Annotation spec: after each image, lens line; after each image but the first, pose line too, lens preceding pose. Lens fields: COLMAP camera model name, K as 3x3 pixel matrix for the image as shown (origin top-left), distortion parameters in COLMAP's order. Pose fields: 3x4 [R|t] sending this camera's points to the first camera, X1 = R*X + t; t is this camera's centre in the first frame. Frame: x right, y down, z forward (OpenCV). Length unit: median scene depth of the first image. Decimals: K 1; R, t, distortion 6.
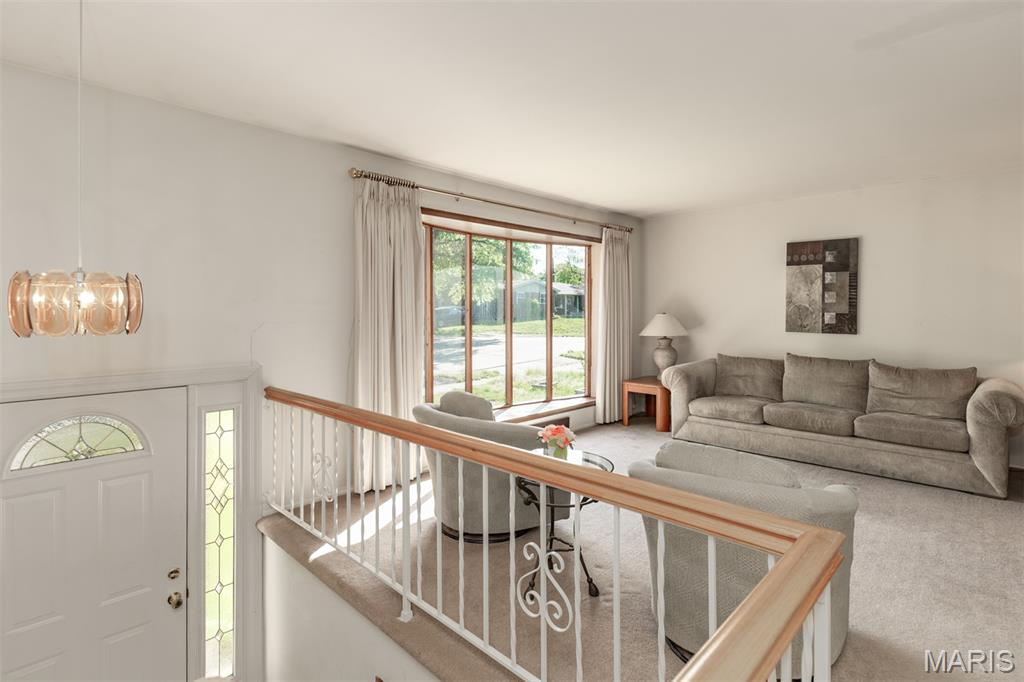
lens RADIAL K [[496.8, 0, 512.2], [0, 496.8, 314.7], [0, 0, 1]] dist [0.025514, 0.000548]
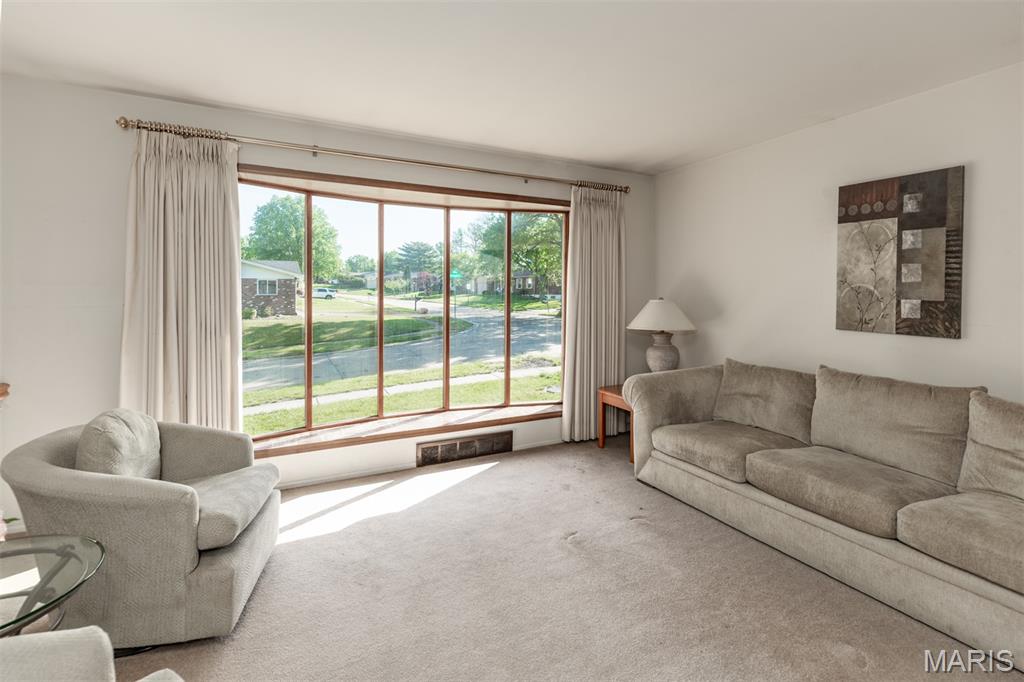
lens RADIAL K [[456.5, 0, 509.3], [0, 456.5, 299.5], [0, 0, 1]] dist [0.004677, -0.000296]
pose [[0.944745, 0.008572, -0.327695, 0.366175], [-0.007865, 0.999963, 0.003483, -0.002342], [0.327713, -0.000713, 0.944777, 0.343874]]
